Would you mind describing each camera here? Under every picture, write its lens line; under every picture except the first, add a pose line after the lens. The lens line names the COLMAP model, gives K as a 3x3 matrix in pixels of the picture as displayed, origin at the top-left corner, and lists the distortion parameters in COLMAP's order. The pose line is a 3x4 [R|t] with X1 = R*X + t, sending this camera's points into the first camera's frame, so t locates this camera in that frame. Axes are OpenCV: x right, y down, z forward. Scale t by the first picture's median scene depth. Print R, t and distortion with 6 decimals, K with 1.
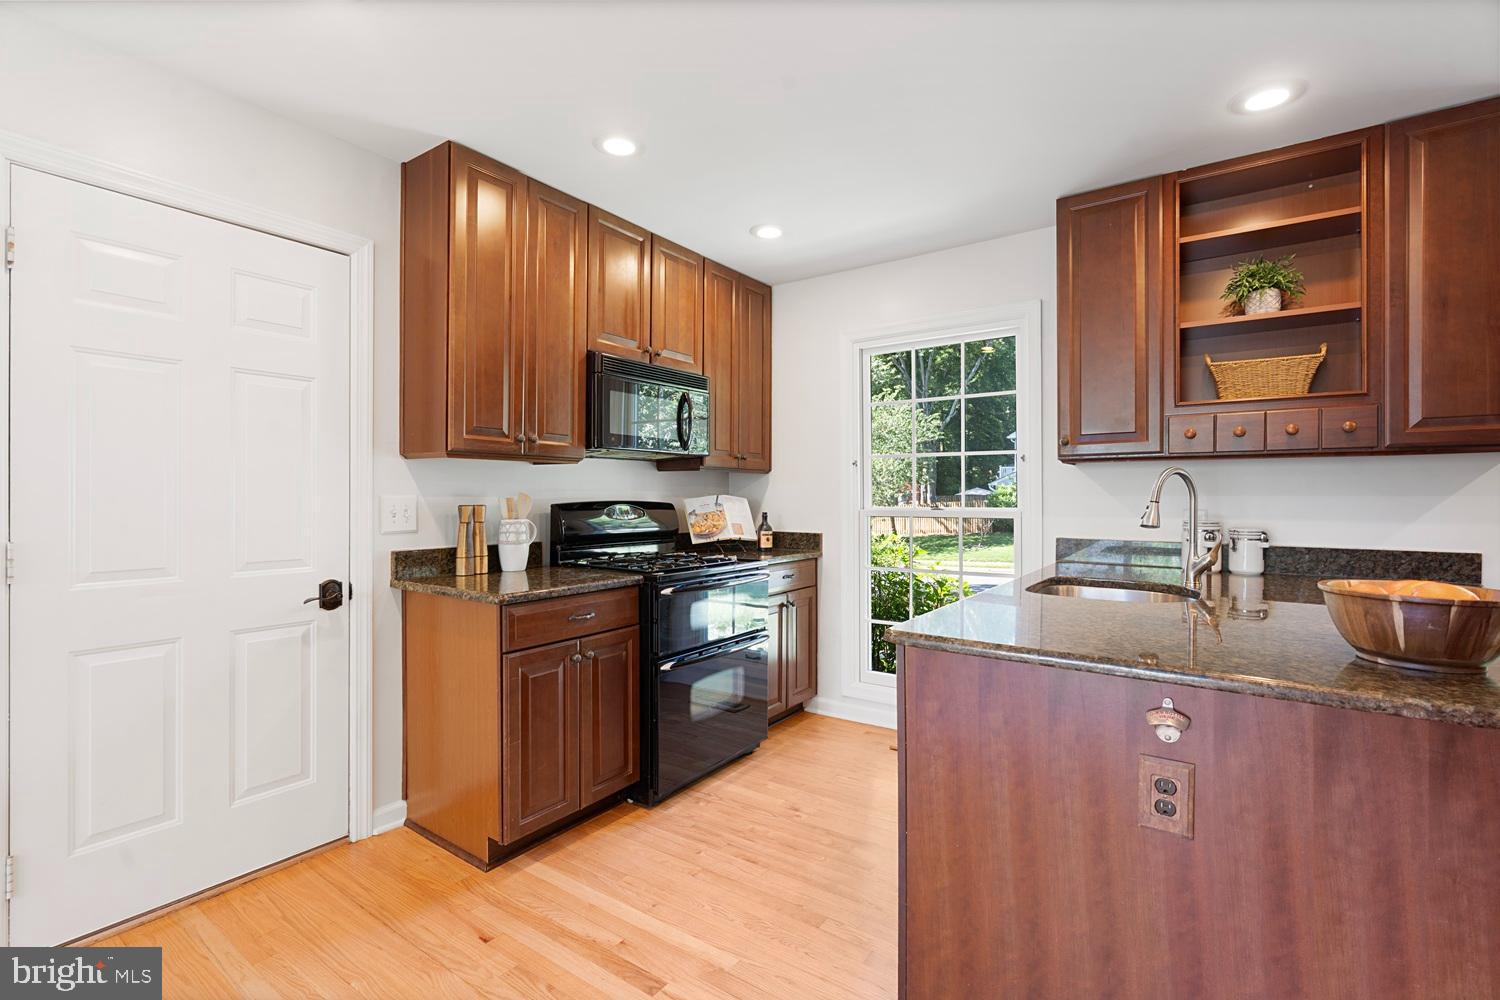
lens RADIAL K [[682.3, 0, 748.3], [0, 682.3, 494.7], [0, 0, 1]] dist [0.002886, 0.000208]
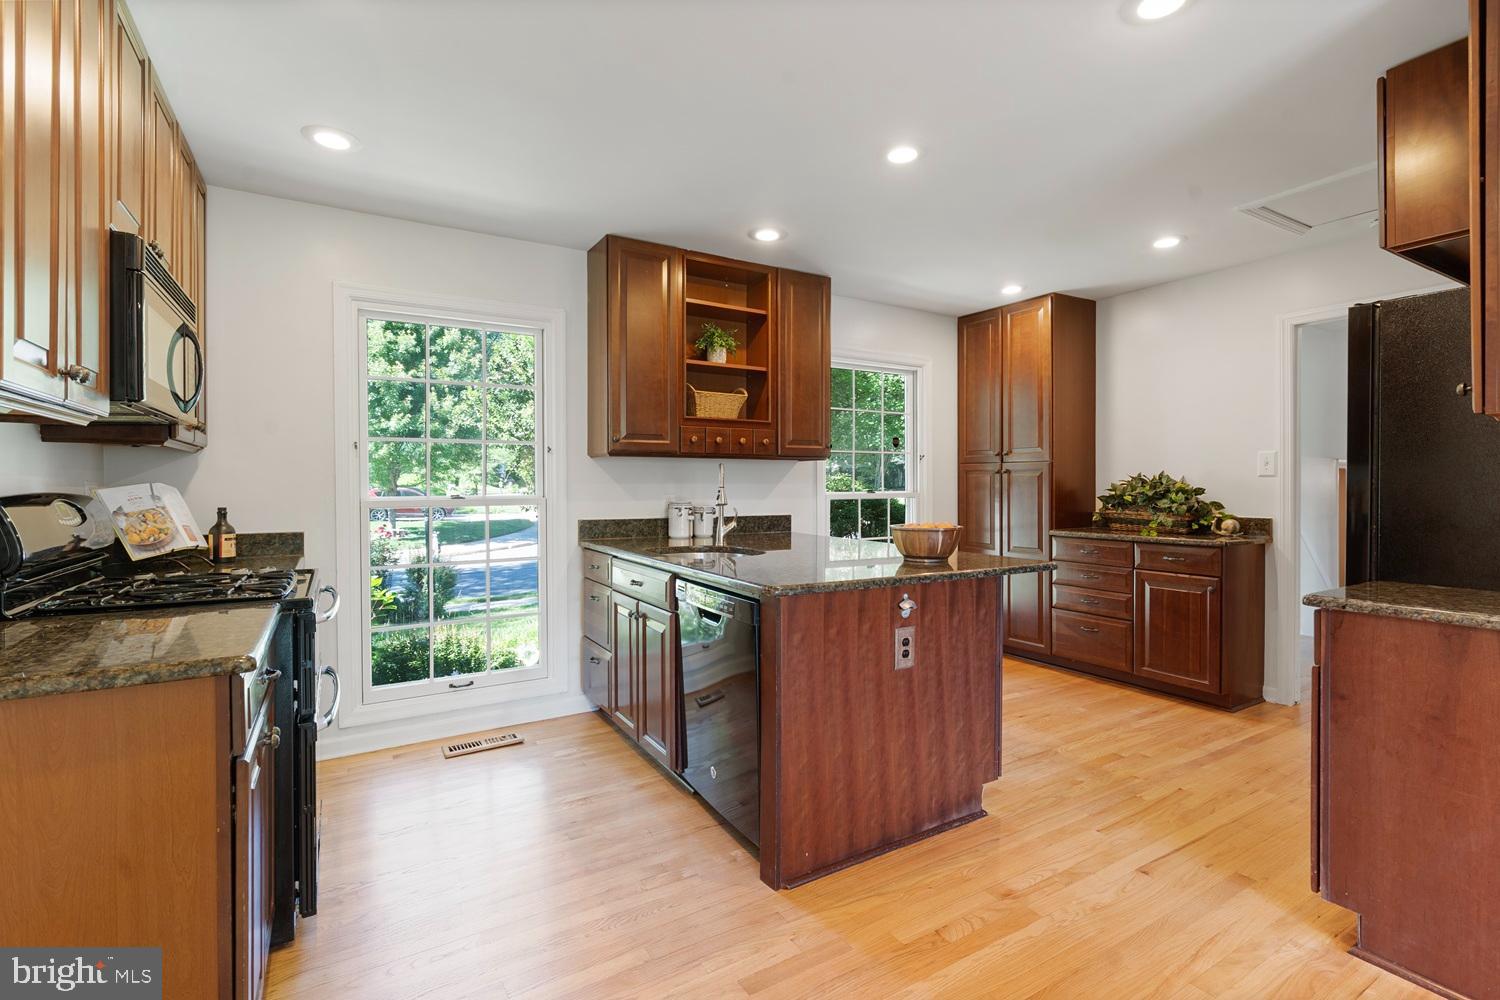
lens RADIAL K [[679.4, 0, 755.4], [0, 679.4, 487.7], [0, 0, 1]] dist [-0.000398, -0.000044]
pose [[0.404267, -0.003896, 0.914633, -0.541861], [0.002712, 0.999992, 0.003061, 0.006360], [-0.914637, 0.001243, 0.404274, 0.290989]]
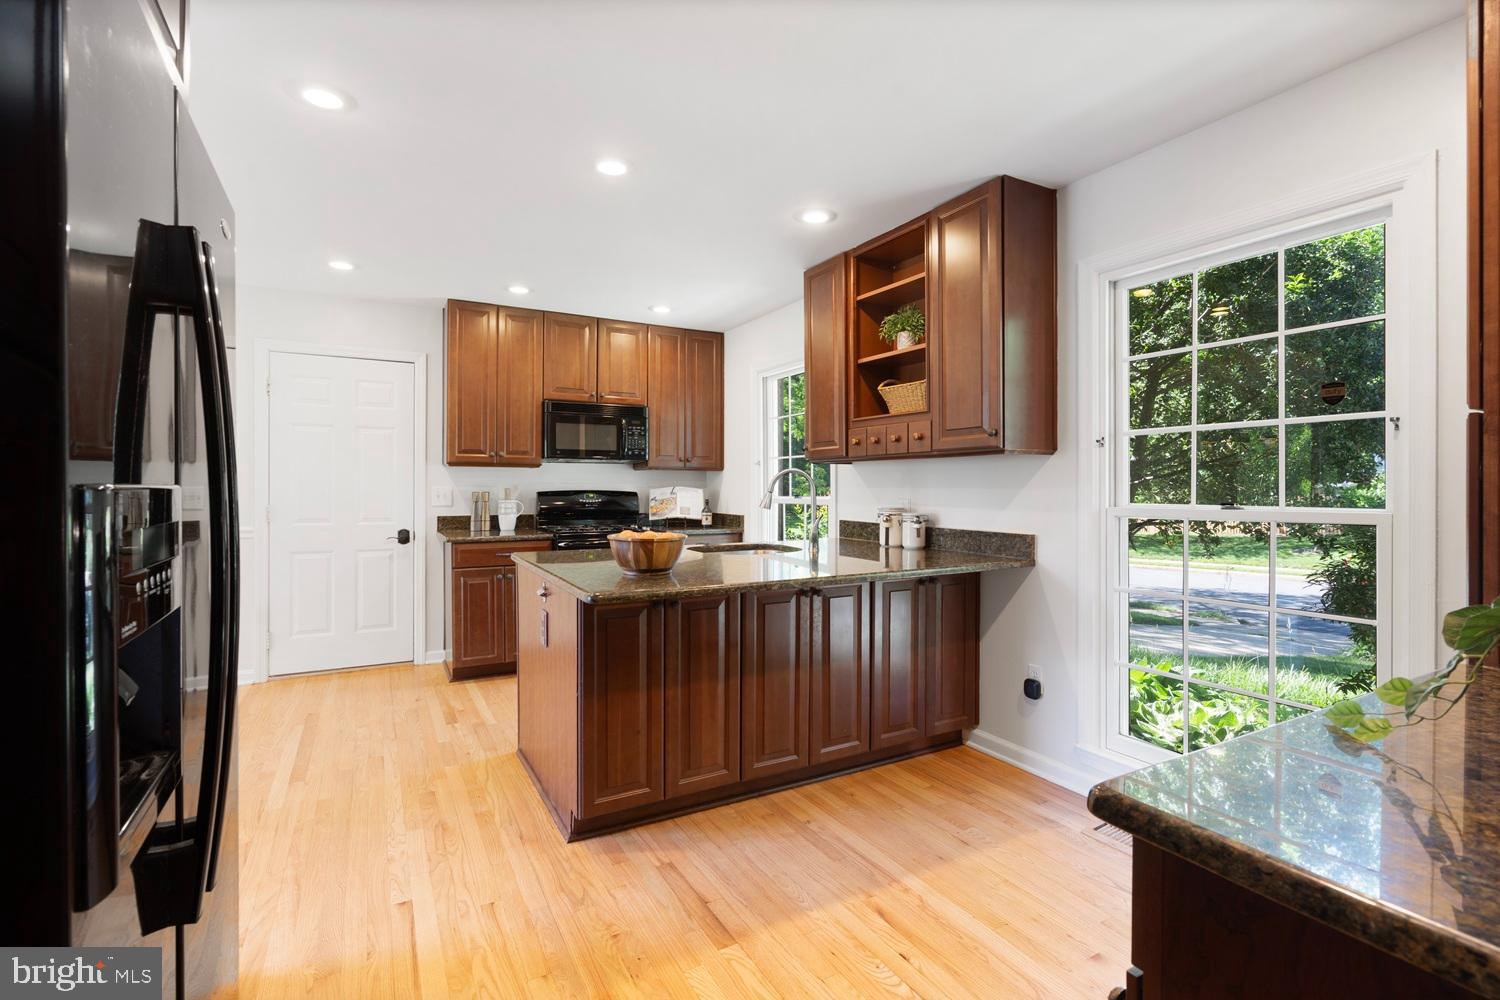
lens RADIAL K [[679.4, 0, 755.4], [0, 679.4, 487.7], [0, 0, 1]] dist [-0.000398, -0.000044]
pose [[0.903892, 0.001335, -0.427759, 0.965772], [-0.000811, 0.999999, 0.001407, 0.000857], [0.427760, -0.000925, 0.903892, -0.287846]]
